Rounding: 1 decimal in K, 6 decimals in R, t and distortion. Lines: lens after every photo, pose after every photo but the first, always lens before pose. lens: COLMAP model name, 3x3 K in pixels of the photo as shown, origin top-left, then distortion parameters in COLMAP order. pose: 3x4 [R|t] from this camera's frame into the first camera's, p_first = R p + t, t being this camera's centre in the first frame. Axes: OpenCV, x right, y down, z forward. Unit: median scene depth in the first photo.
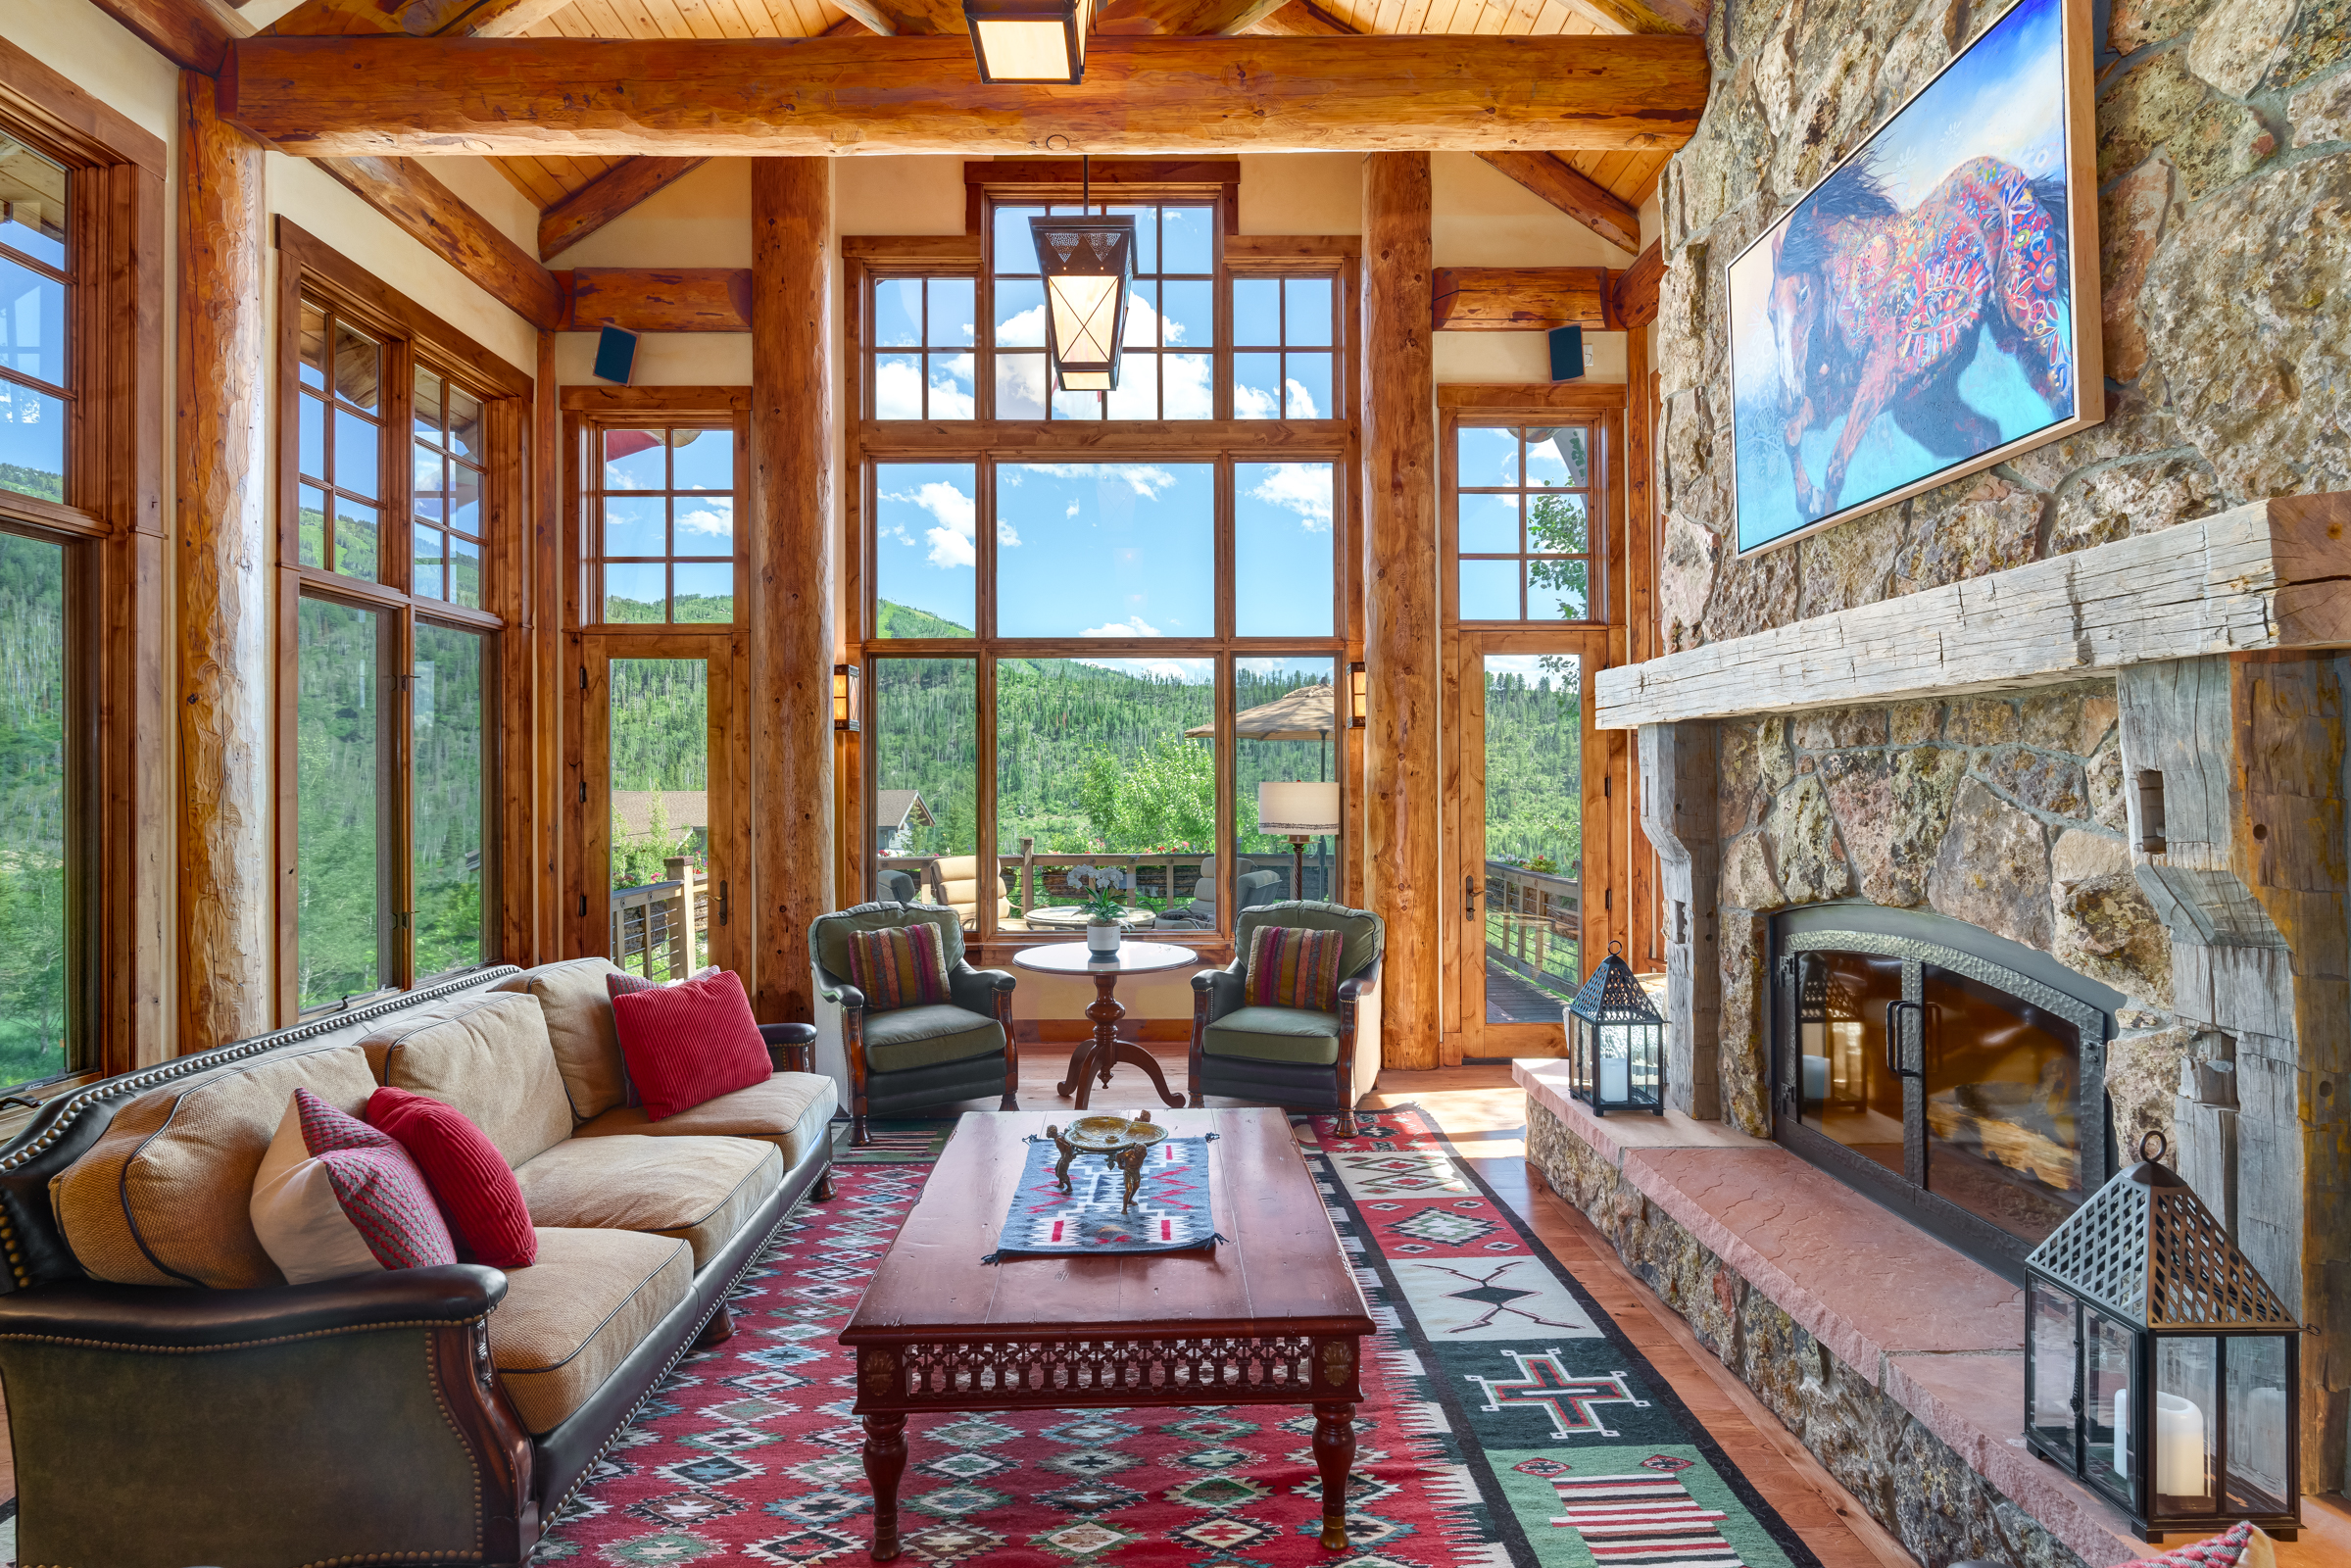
lens RADIAL K [[1033.9, 0, 1144.7], [0, 1033.9, 775.7], [0, 0, 1]] dist [-0.004258, 0.000863]
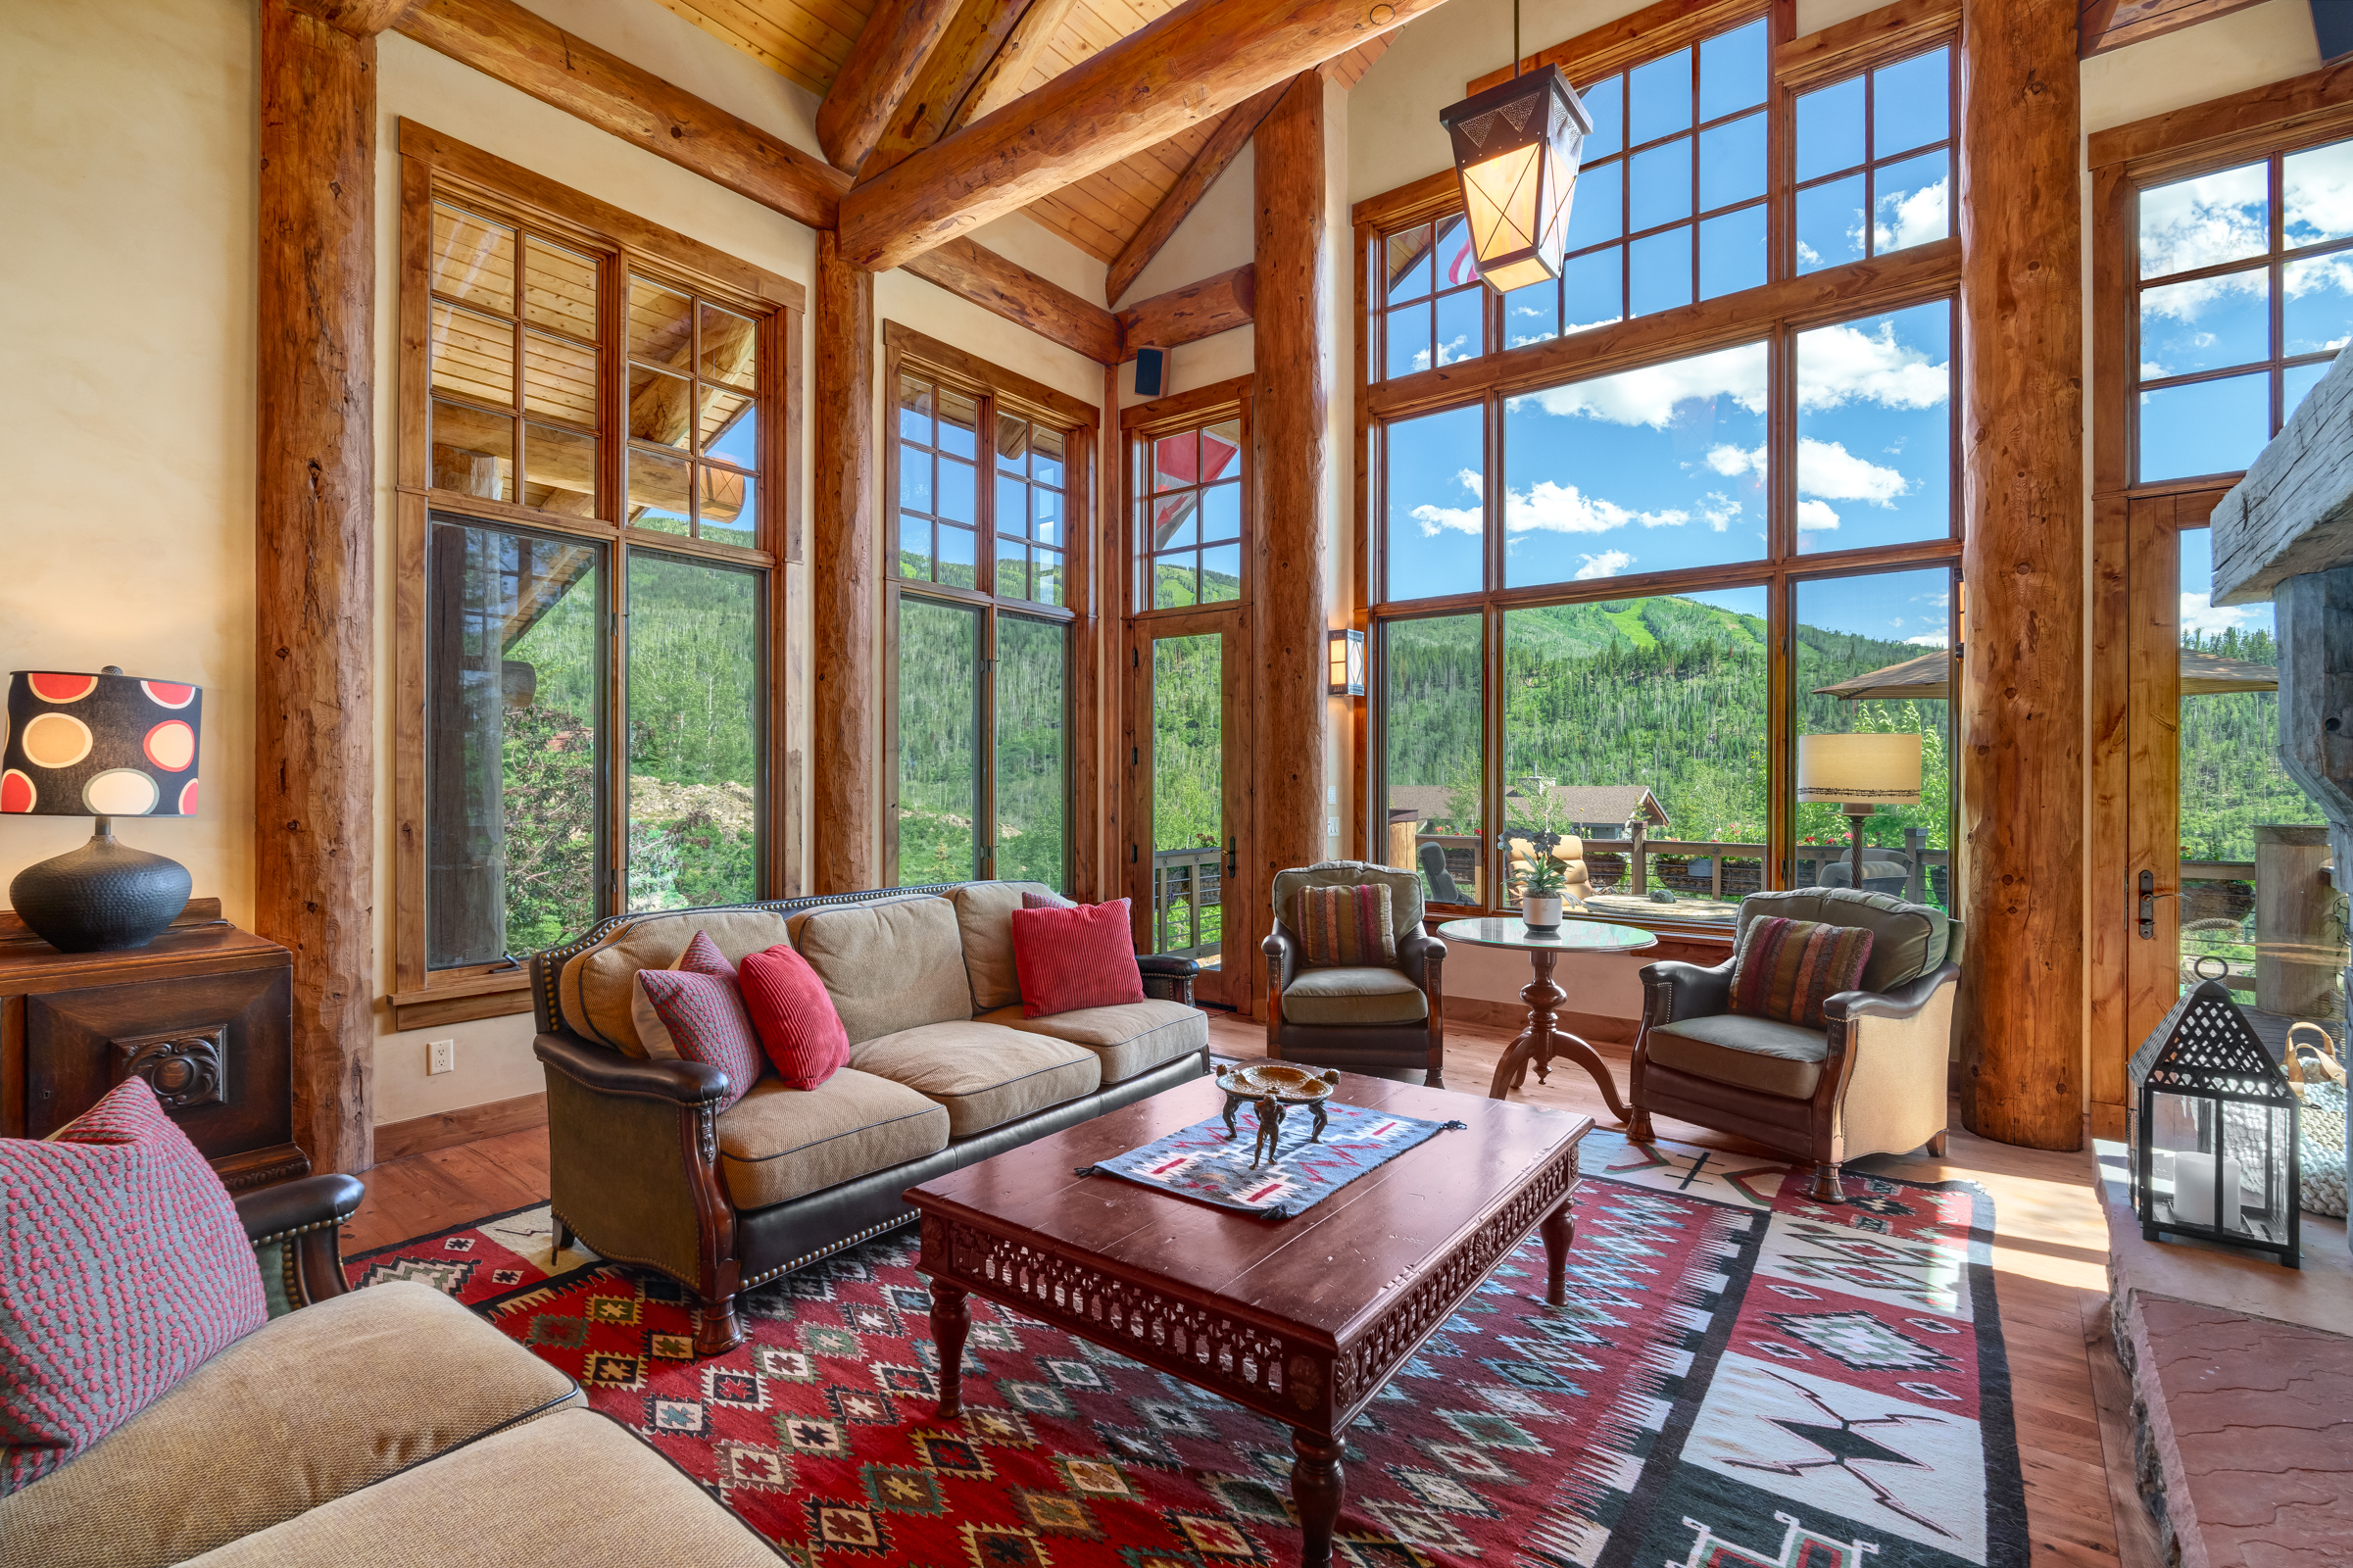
lens RADIAL K [[1034.7, 0, 1210.9], [0, 1034.7, 782.1], [0, 0, 1]] dist [-0.004258, 0.000863]
pose [[0.801915, 0.006884, -0.597398, 0.261624], [-0.002517, 0.999964, 0.008145, 0.042232], [0.597432, -0.005028, 0.801903, 0.137085]]
